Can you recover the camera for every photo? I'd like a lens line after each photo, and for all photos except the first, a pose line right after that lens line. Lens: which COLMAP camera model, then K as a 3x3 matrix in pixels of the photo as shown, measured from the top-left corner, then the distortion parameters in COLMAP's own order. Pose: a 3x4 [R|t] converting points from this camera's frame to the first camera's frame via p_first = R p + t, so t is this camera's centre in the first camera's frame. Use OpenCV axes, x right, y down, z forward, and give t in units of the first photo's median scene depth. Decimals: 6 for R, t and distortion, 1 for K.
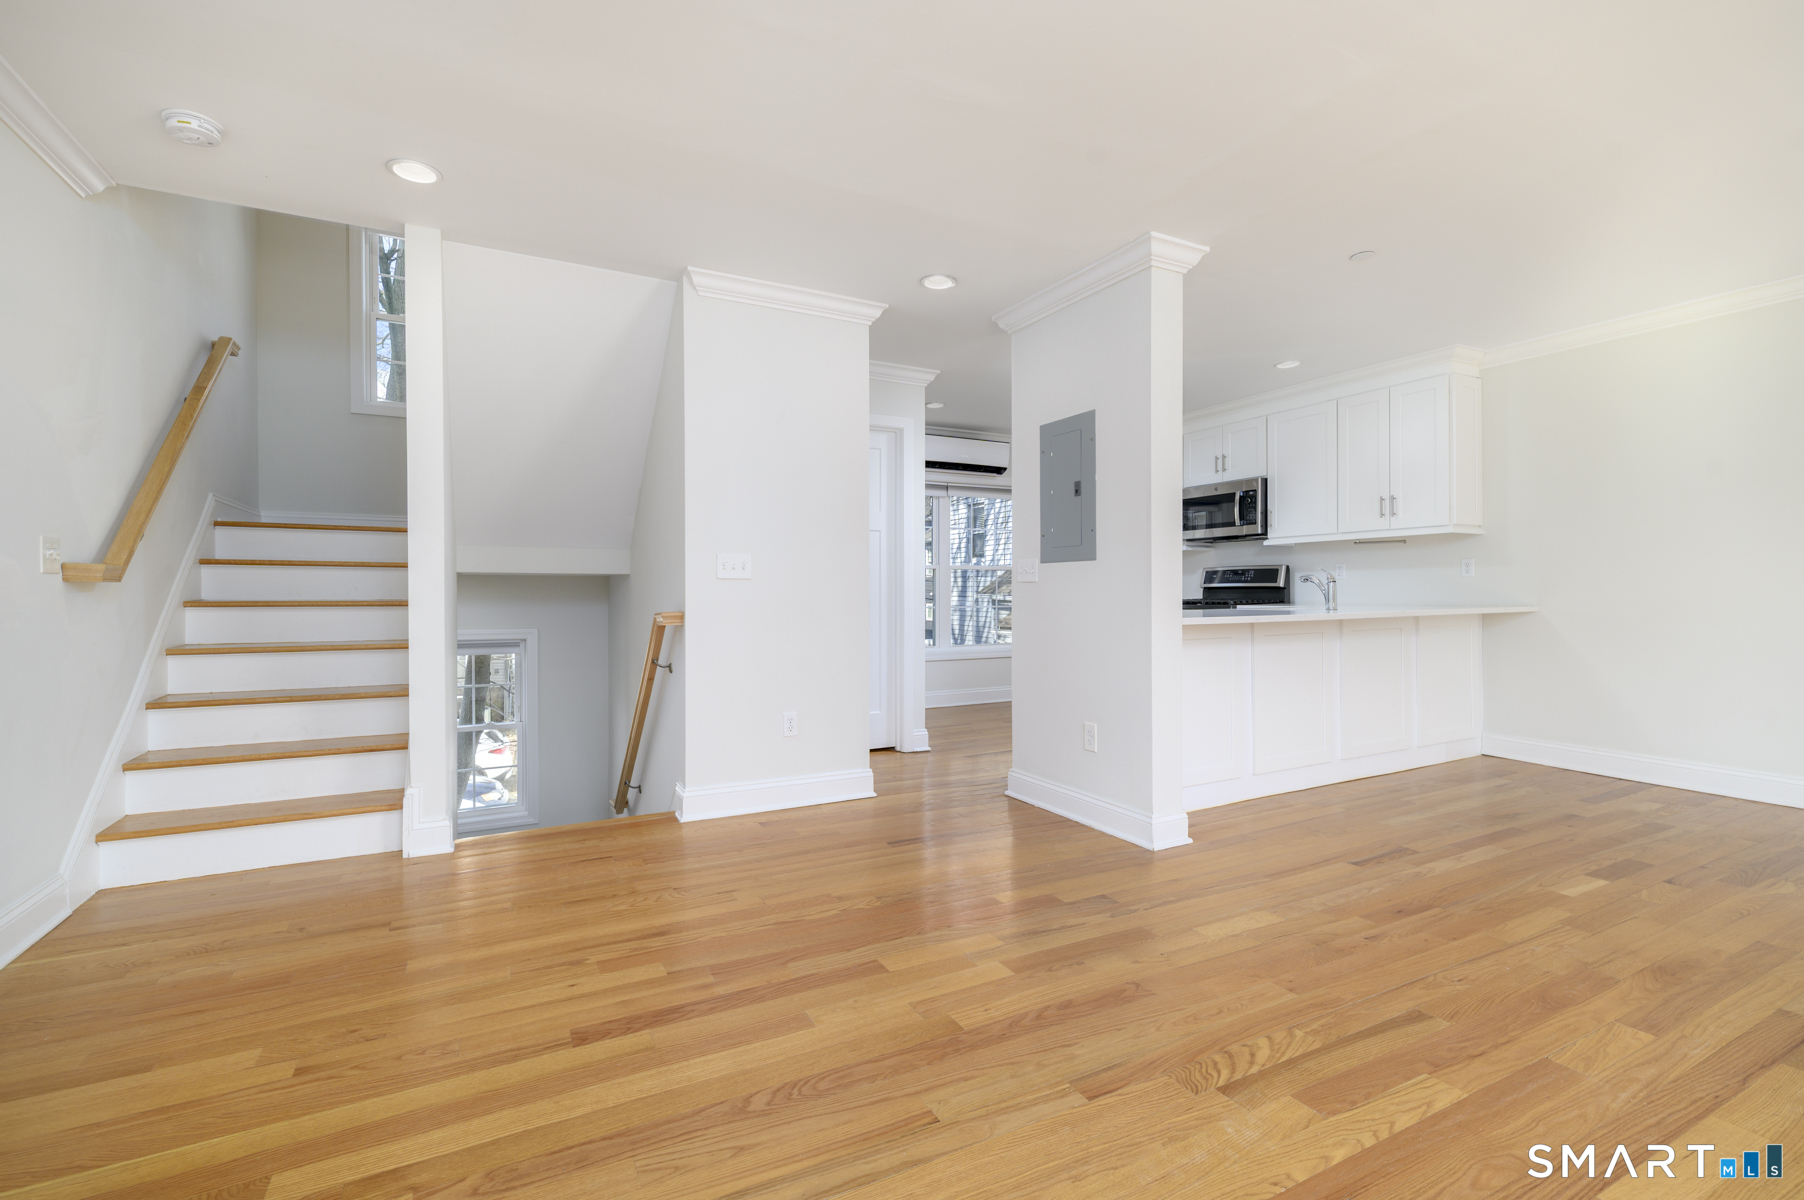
lens RADIAL K [[789.4, 0, 893.0], [0, 789.4, 591.2], [0, 0, 1]] dist [-0.000426, -0.000786]
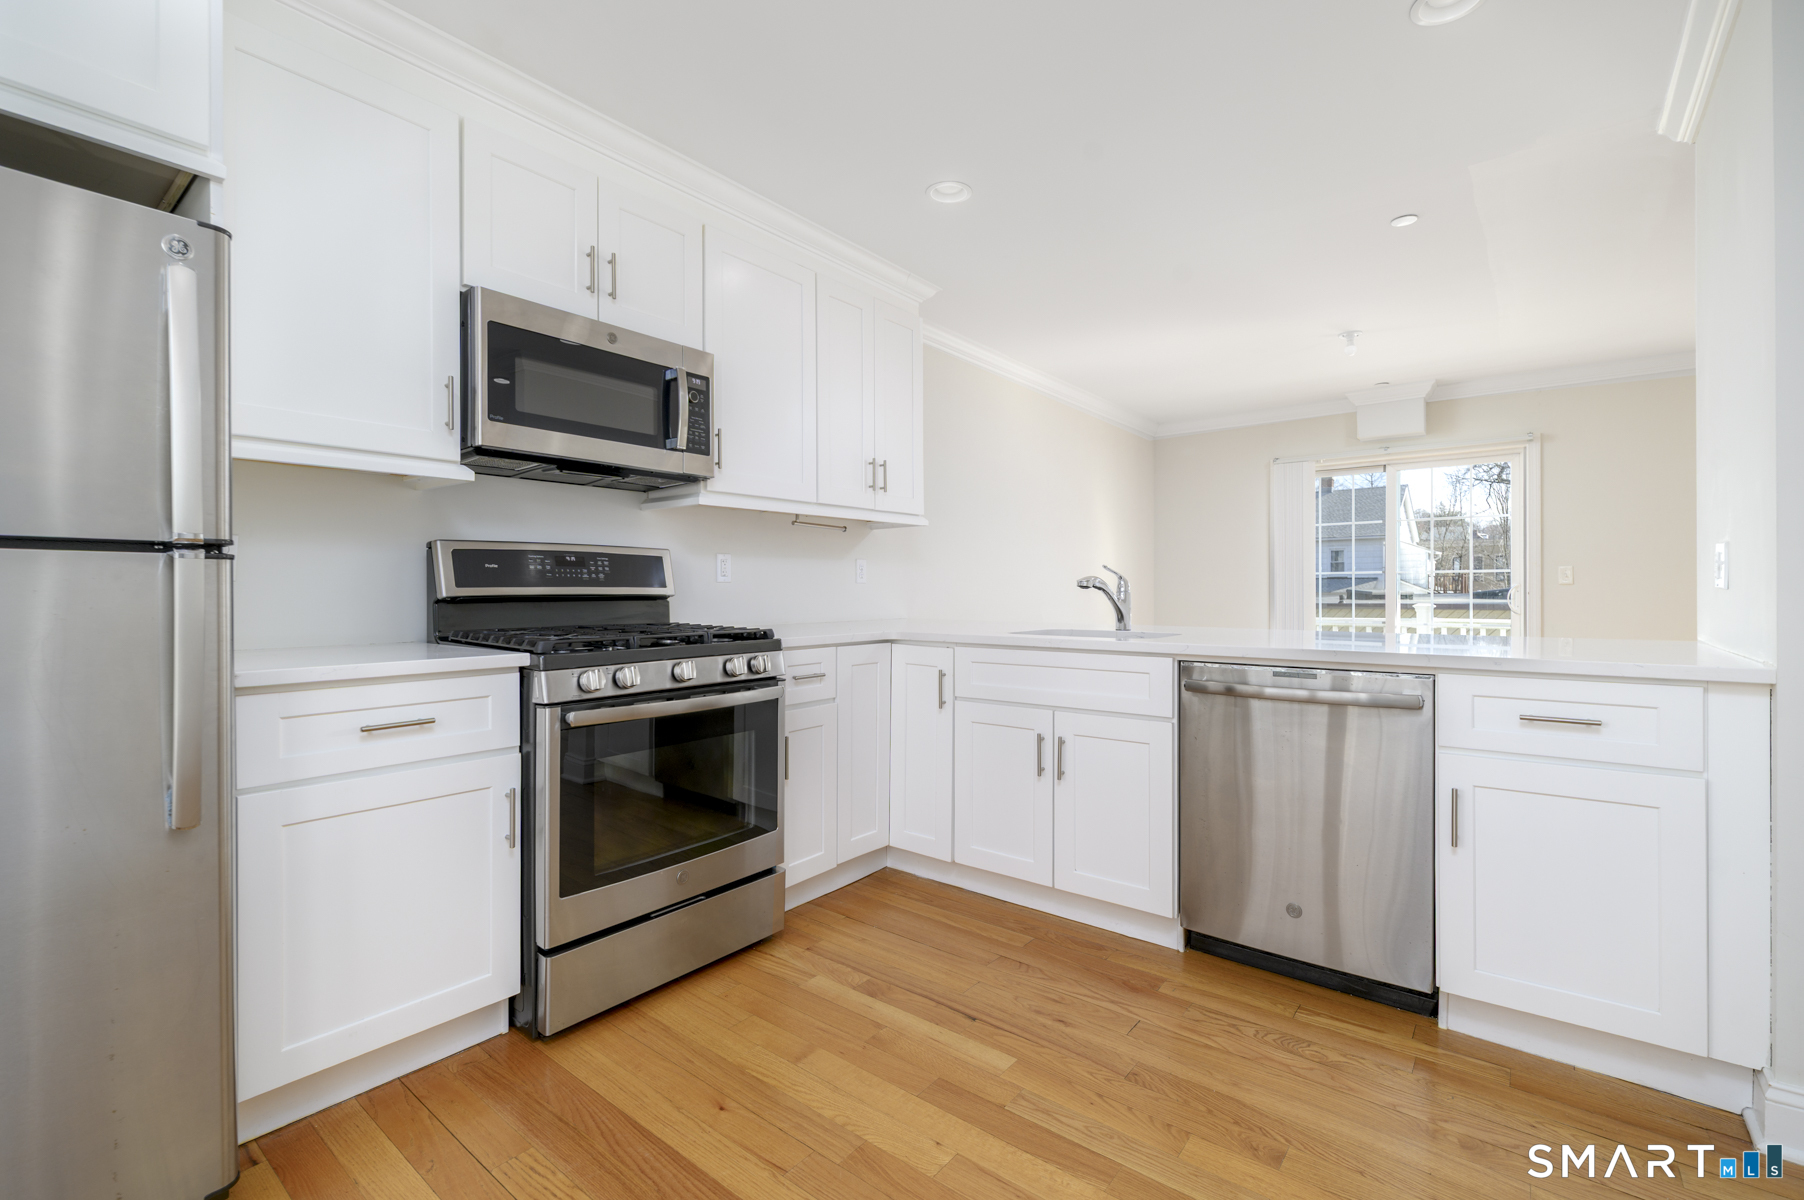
lens RADIAL K [[789.4, 0, 893.0], [0, 789.4, 591.2], [0, 0, 1]] dist [-0.000426, -0.000786]
pose [[-0.396564, 0.006013, 0.917987, 0.025036], [0.004126, 0.999980, -0.004768, -0.014885], [-0.917998, 0.001897, -0.396581, 2.823205]]
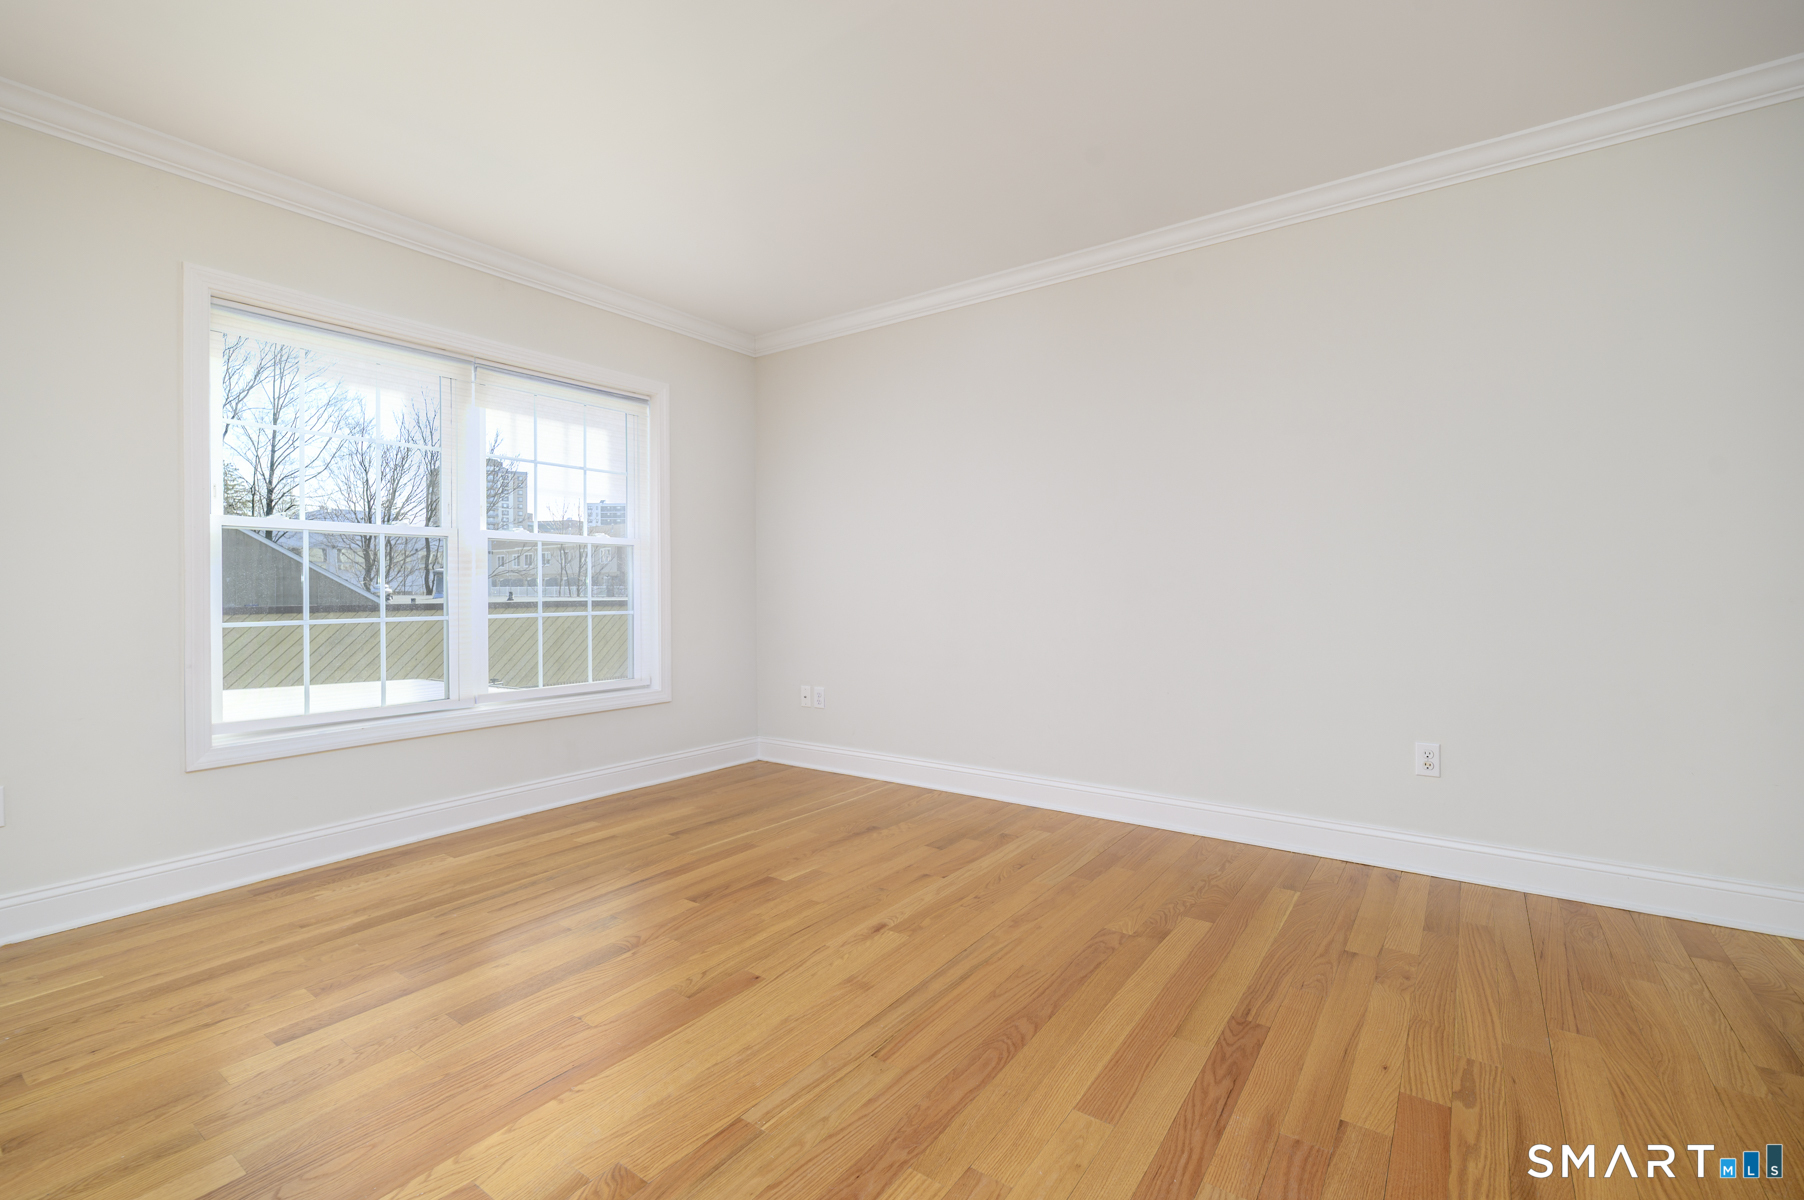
lens RADIAL K [[789.4, 0, 893.0], [0, 789.4, 591.2], [0, 0, 1]] dist [-0.000426, -0.000786]
pose [[-0.895119, 0.010684, -0.445699, 0.353531], [0.010126, 0.999942, 0.003633, 0.011198], [0.445712, -0.001261, -0.895175, 1.367566]]
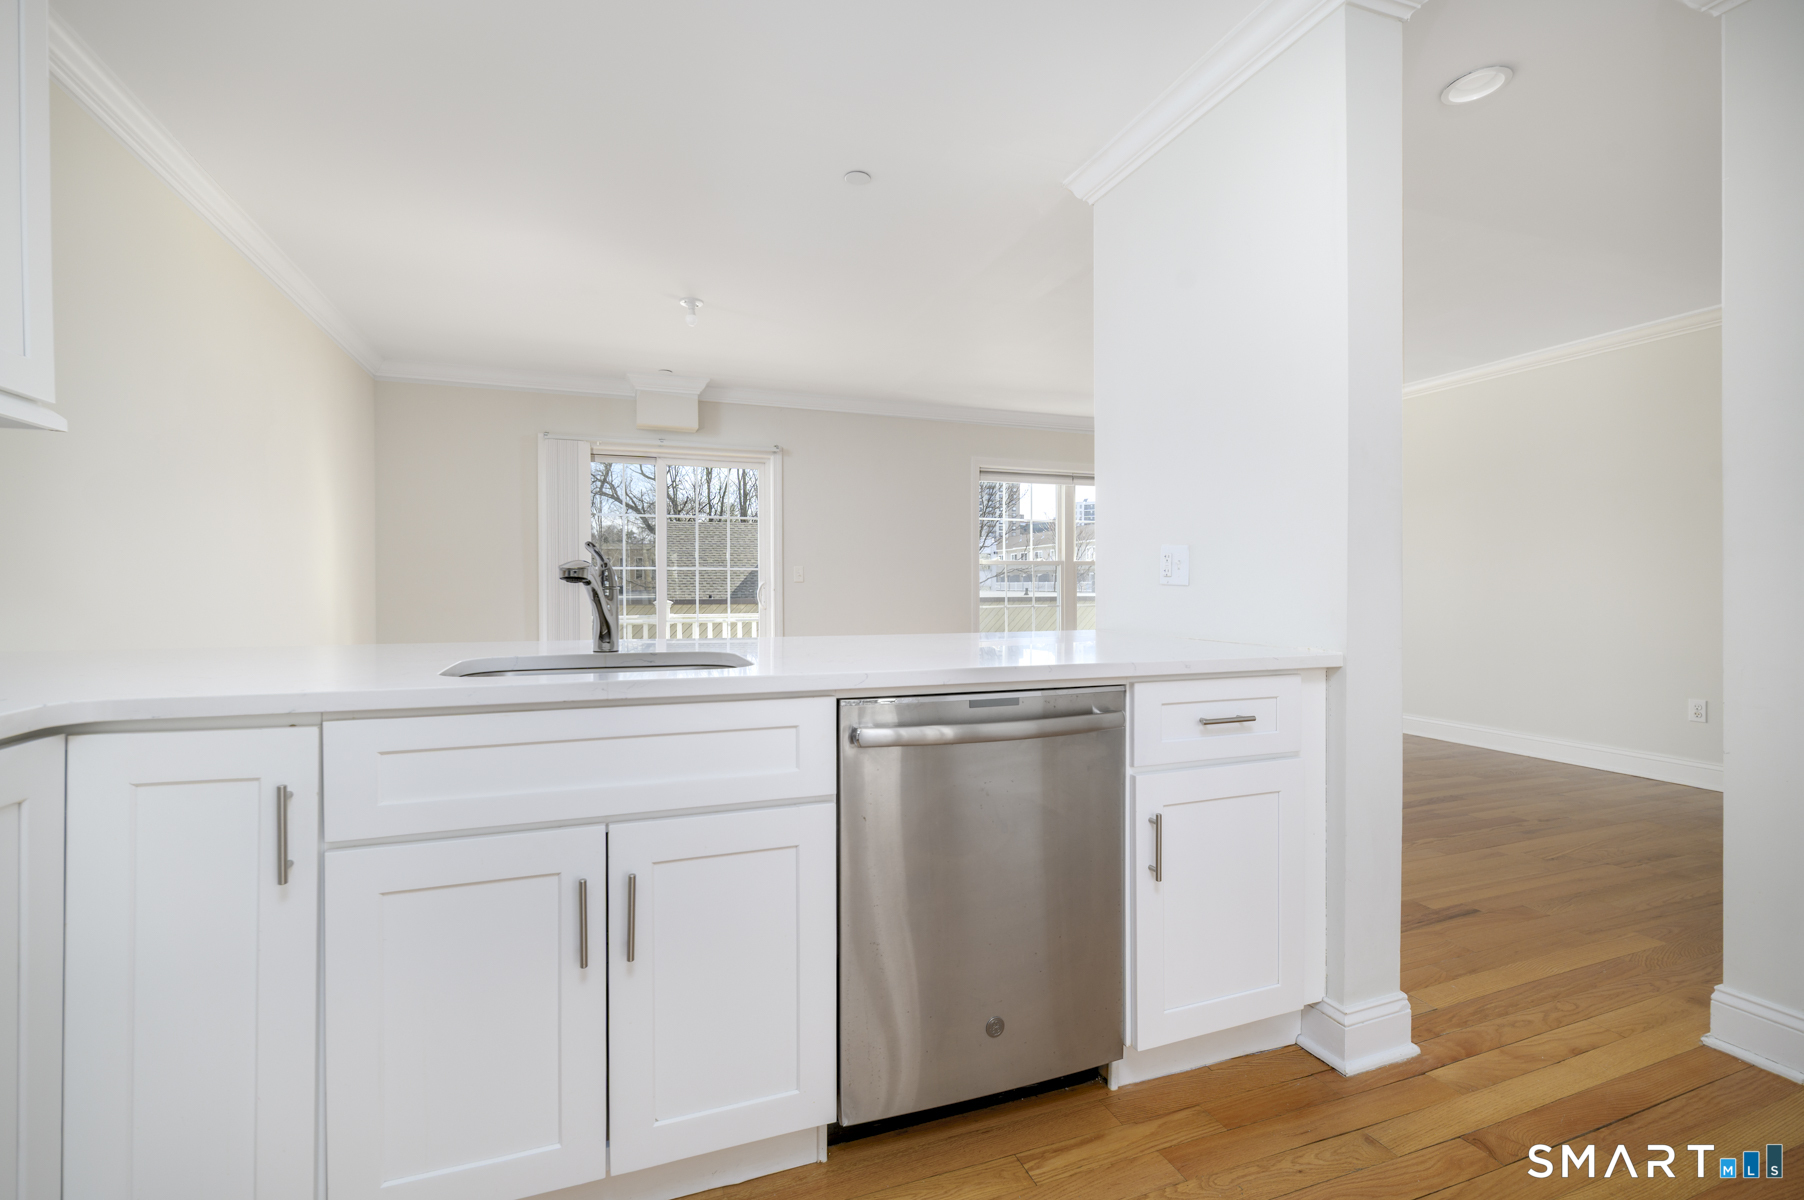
lens RADIAL K [[789.4, 0, 893.0], [0, 789.4, 591.2], [0, 0, 1]] dist [-0.000426, -0.000786]
pose [[-0.991842, 0.006162, 0.127323, 0.696106], [0.006929, 0.999960, 0.005579, -0.017989], [-0.127284, 0.006416, -0.991846, 2.698780]]
